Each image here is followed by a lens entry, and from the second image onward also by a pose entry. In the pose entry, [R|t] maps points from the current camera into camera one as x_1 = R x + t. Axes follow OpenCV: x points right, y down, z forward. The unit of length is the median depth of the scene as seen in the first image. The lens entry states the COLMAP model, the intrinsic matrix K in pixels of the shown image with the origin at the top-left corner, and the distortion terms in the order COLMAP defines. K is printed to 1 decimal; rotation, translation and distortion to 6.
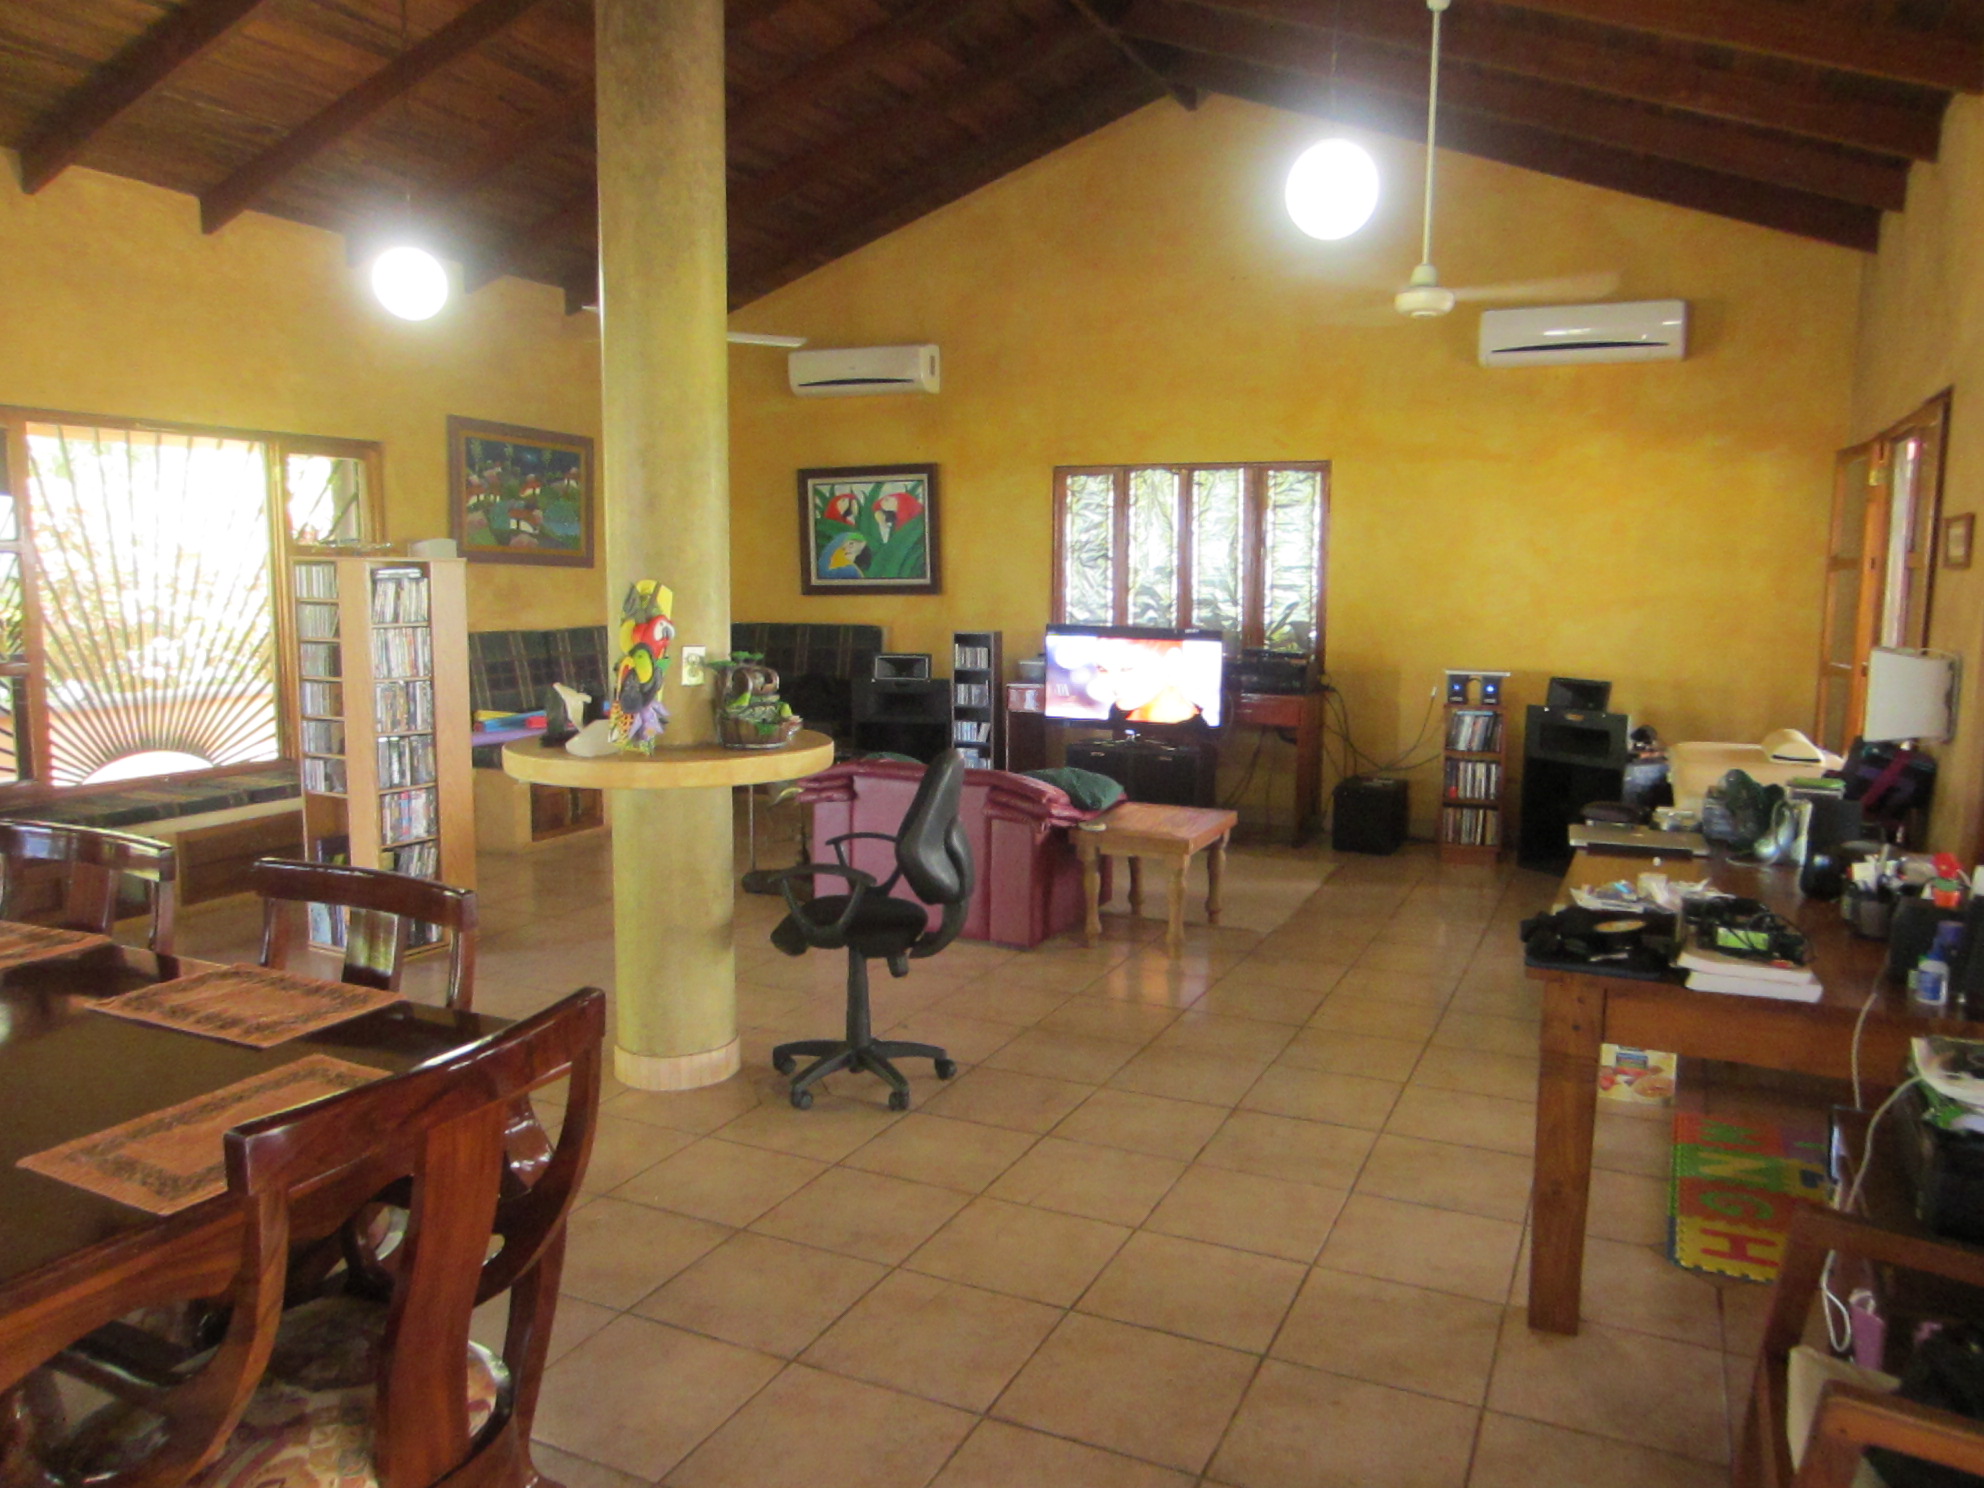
lens RADIAL K [[1440.6, 0, 992.0], [0, 1440.6, 744.0], [0, 0, 1]] dist [0.002679, 0.001010]
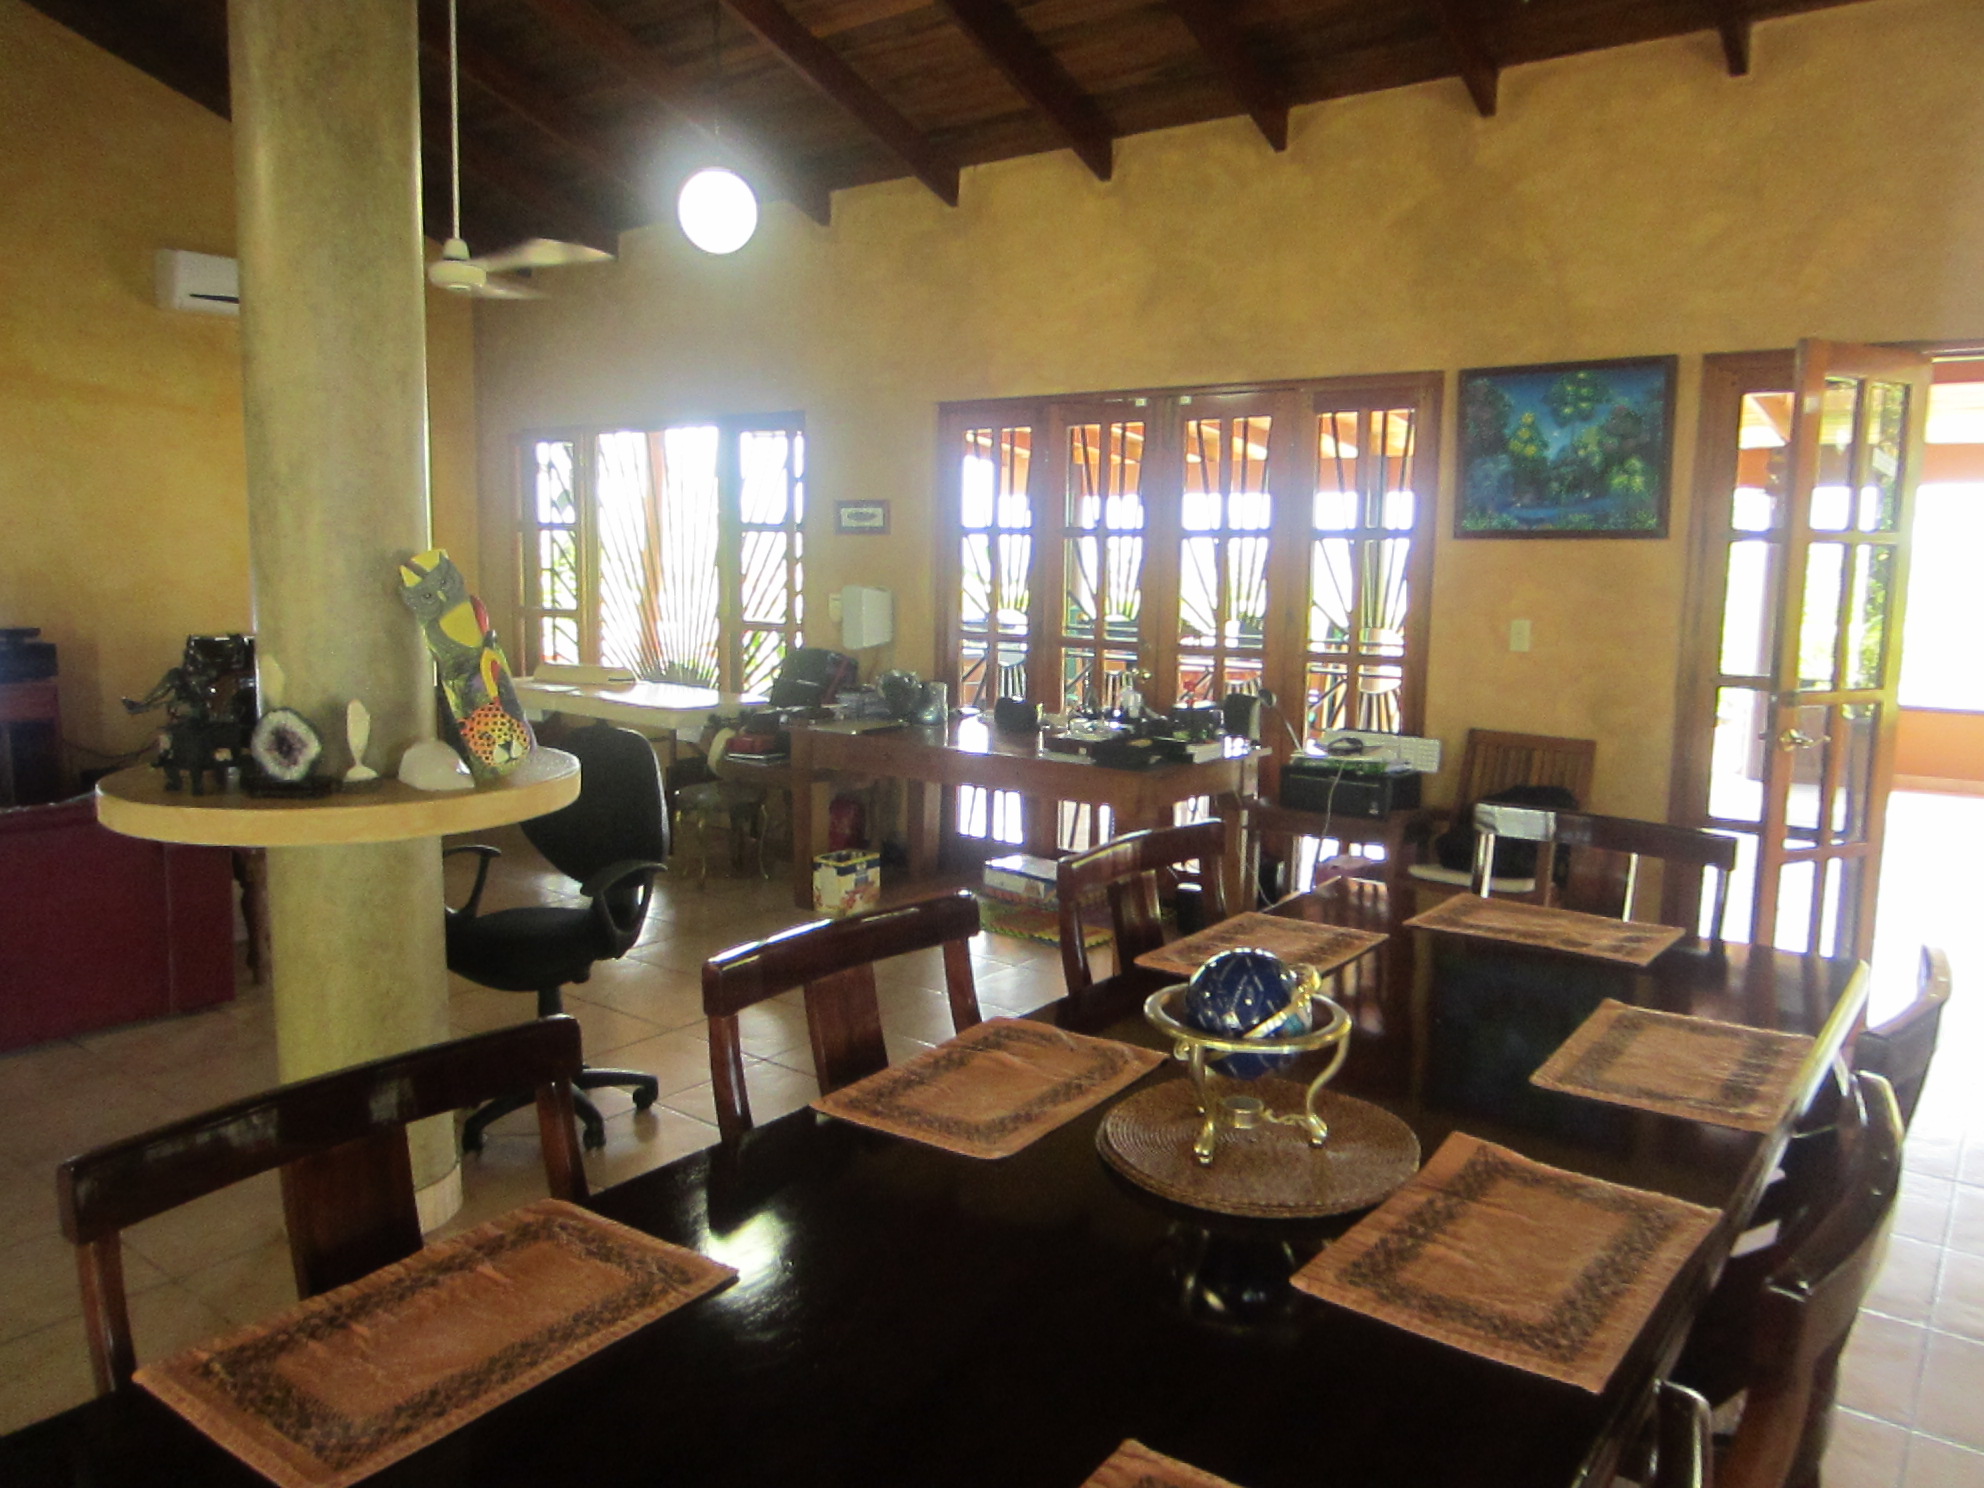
lens RADIAL K [[1440.6, 0, 992.0], [0, 1440.6, 744.0], [0, 0, 1]] dist [0.002679, 0.001010]
pose [[0.188299, -0.119383, 0.974829, -0.850539], [0.104130, 0.989416, 0.101056, -0.042051], [-0.976576, 0.082480, 0.198738, 0.559796]]
